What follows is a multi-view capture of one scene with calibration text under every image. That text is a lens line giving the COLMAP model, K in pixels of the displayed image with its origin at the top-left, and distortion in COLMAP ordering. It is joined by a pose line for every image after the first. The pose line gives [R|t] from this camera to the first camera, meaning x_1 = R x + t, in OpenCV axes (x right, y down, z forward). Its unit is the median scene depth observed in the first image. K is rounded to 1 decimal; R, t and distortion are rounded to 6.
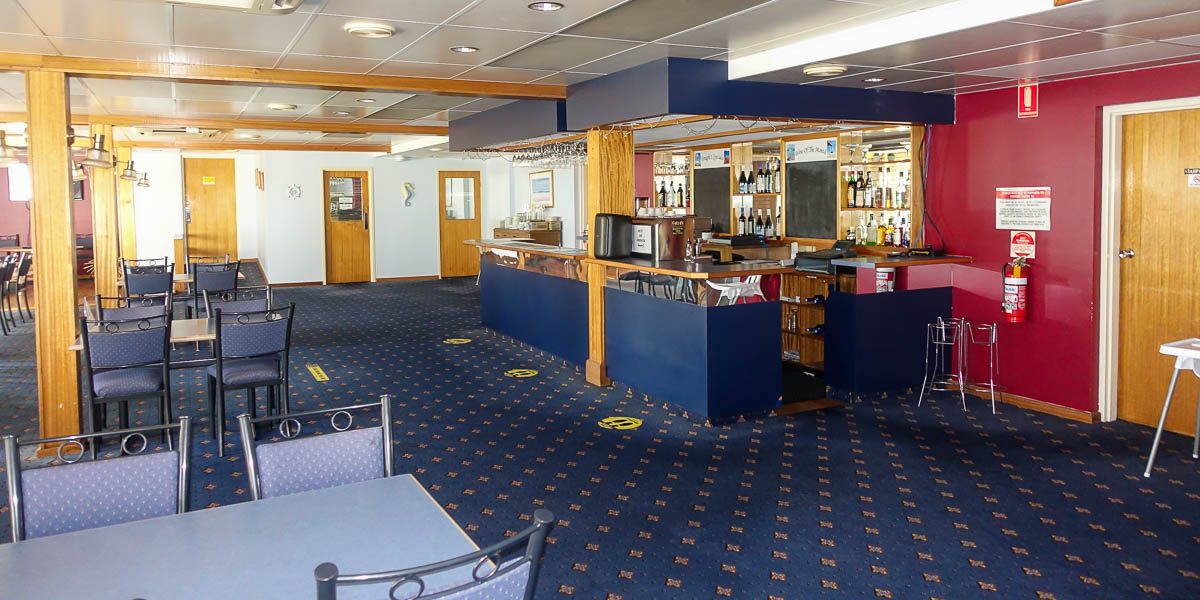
lens RADIAL K [[828.0, 0, 602.9], [0, 828.0, 256.8], [0, 0, 1]] dist [0.002907, 0.000442]
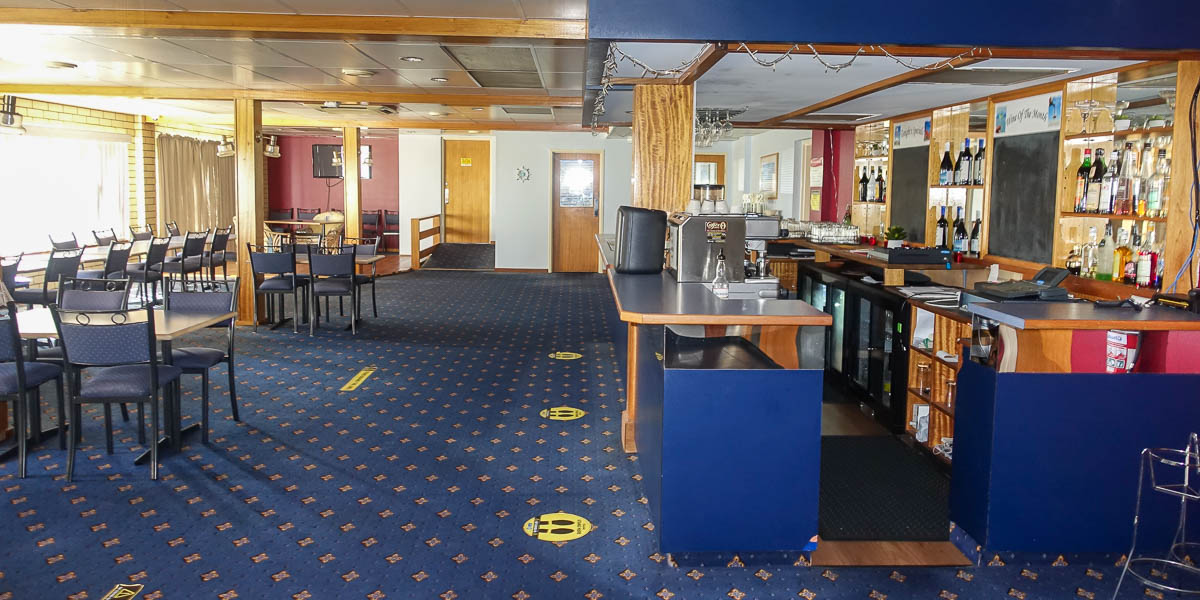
lens RADIAL K [[828.0, 0, 602.9], [0, 828.0, 256.8], [0, 0, 1]] dist [0.002907, 0.000442]
pose [[0.898040, 0.062458, -0.435458, 0.224623], [-0.057250, 0.998045, 0.025085, -0.020734], [0.436173, 0.002403, 0.899860, 0.293084]]
